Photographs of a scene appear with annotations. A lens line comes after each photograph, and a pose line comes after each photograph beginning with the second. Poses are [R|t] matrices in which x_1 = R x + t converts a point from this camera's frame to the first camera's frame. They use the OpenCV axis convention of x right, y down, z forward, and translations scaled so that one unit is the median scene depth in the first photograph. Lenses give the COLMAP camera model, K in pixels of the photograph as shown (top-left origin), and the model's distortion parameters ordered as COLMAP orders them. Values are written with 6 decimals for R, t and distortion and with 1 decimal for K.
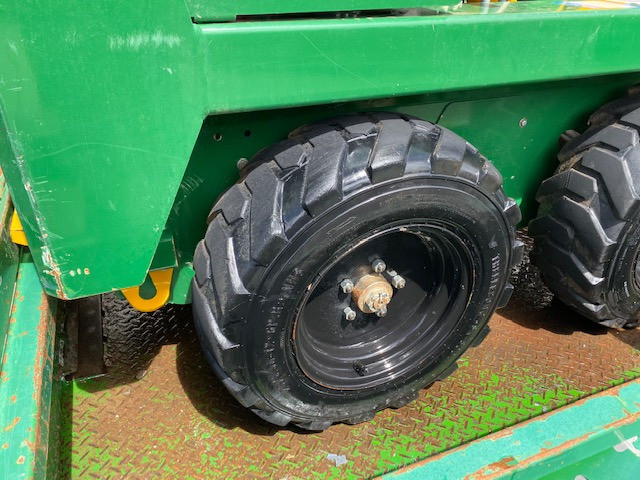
lens RADIAL K [[484.0, 0, 321.2], [0, 484.0, 245.1], [0, 0, 1]] dist [0.029879, -0.037860]
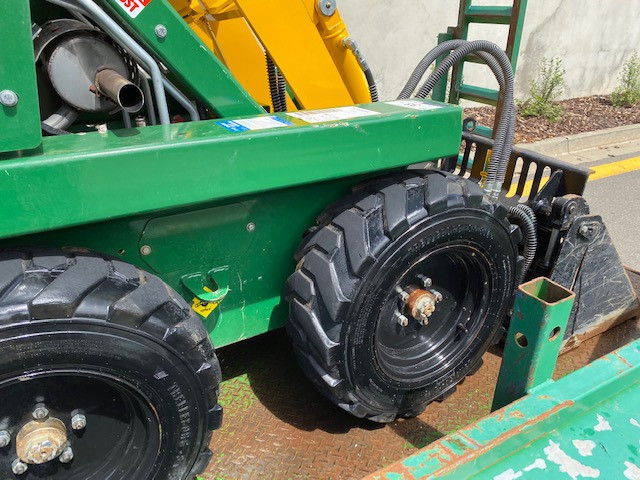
lens RADIAL K [[484.0, 0, 319.2], [0, 484.0, 240.4], [0, 0, 1]] dist [0.029879, -0.037860]
pose [[0.991533, -0.075727, 0.105491, 0.472021], [0.089156, 0.987625, -0.129026, -0.088546], [-0.094415, 0.137339, 0.986014, 0.007079]]
